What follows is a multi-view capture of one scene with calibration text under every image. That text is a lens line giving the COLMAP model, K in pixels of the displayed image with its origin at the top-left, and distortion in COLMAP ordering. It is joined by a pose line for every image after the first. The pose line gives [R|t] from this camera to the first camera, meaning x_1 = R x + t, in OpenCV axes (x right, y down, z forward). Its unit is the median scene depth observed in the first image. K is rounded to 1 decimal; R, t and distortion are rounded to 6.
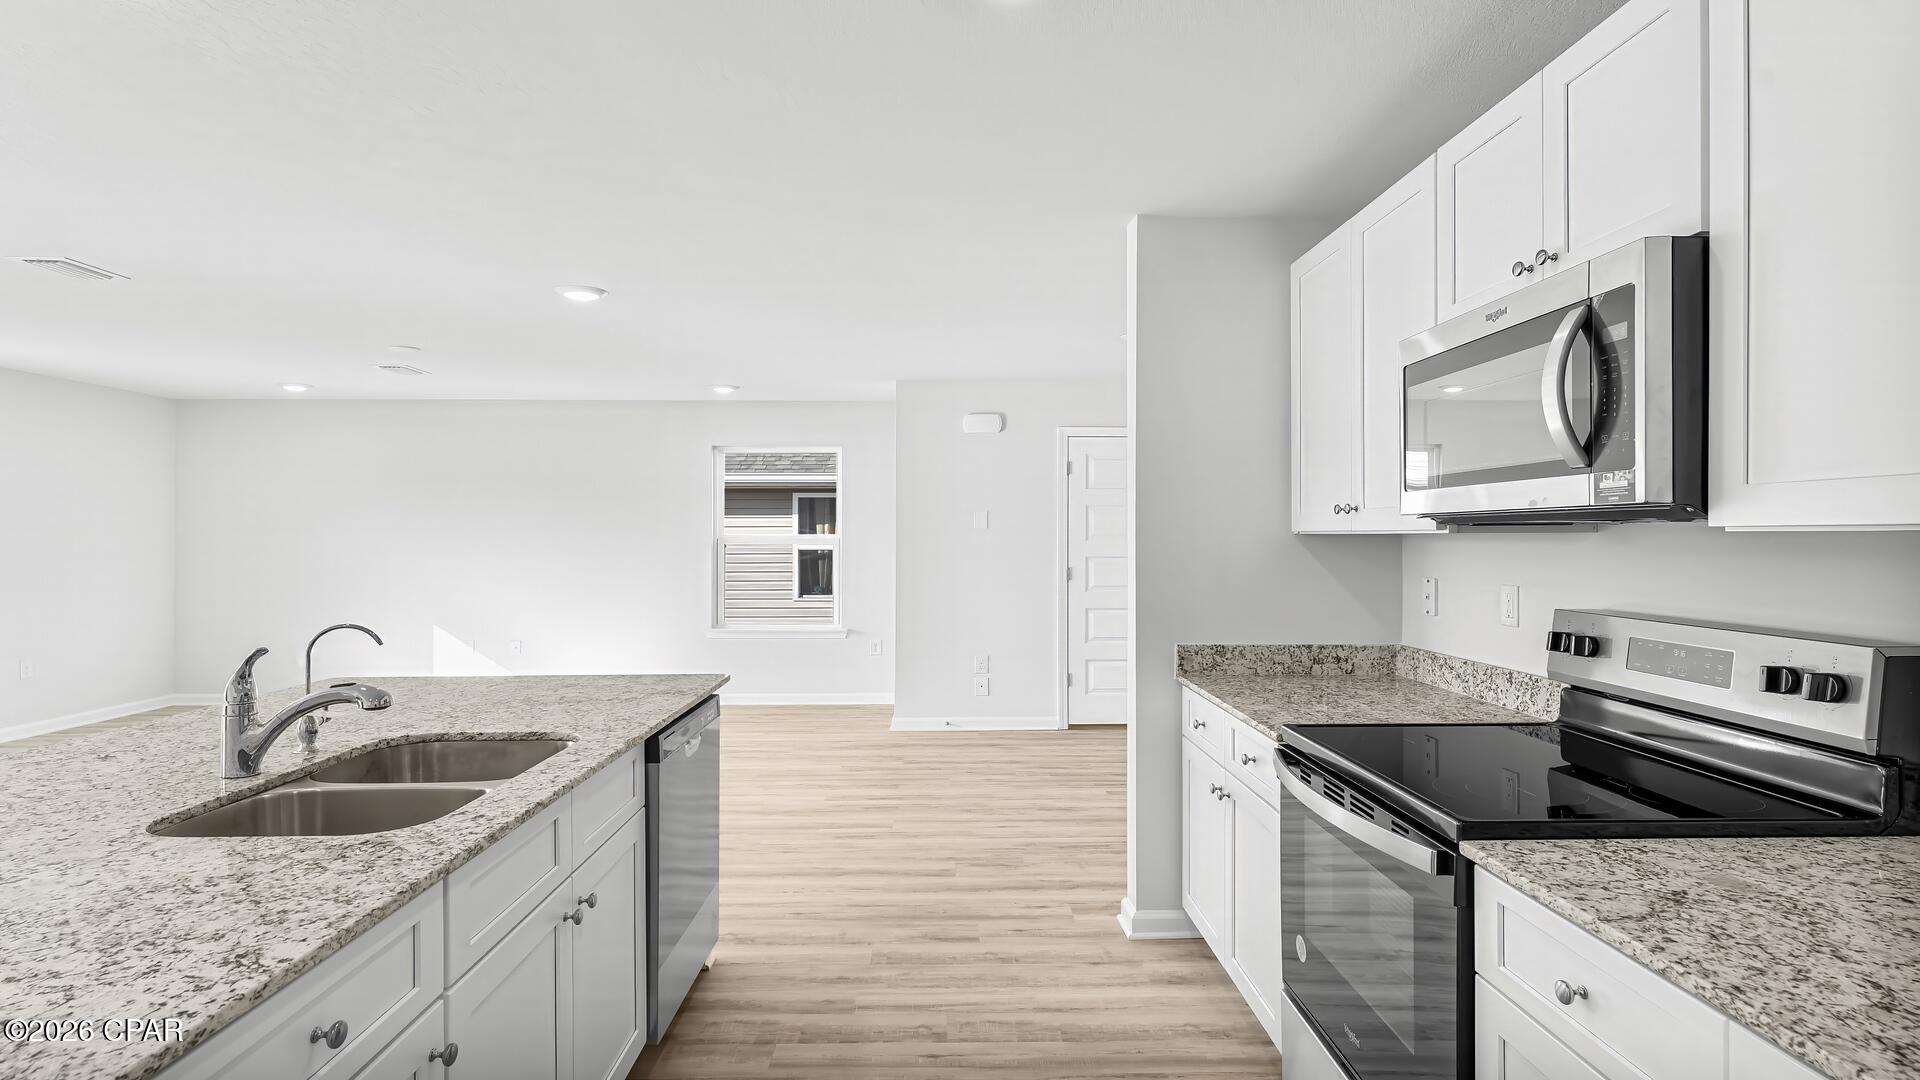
lens RADIAL K [[1063.0, 0, 962.2], [0, 1063.0, 539.7], [0, 0, 1]] dist [0.000796, -0.000011]
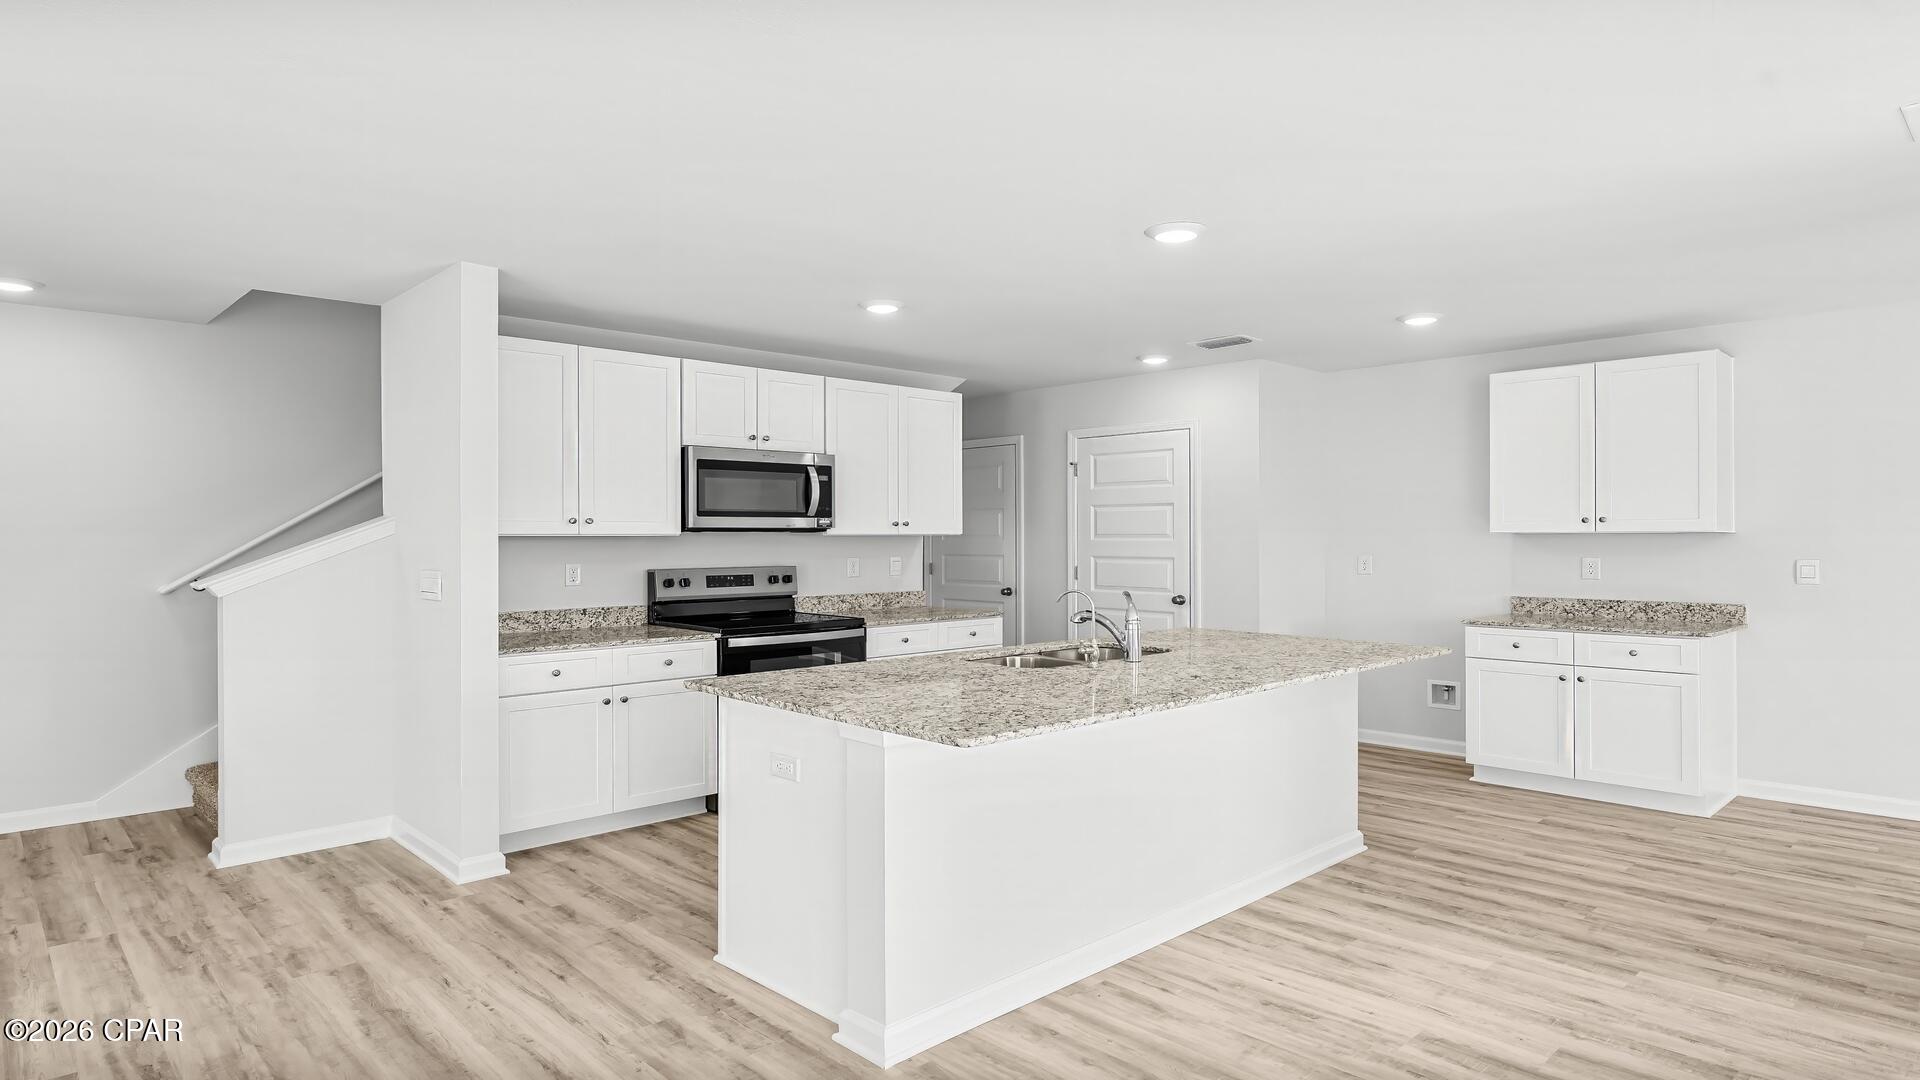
lens RADIAL K [[1063.0, 0, 962.1], [0, 1063.0, 537.8], [0, 0, 1]] dist [0.000796, -0.000011]
pose [[-0.674692, 0.001881, 0.738097, -1.124382], [0.004032, 0.999991, 0.001137, -0.000537], [-0.738088, 0.003743, -0.674694, 1.501932]]
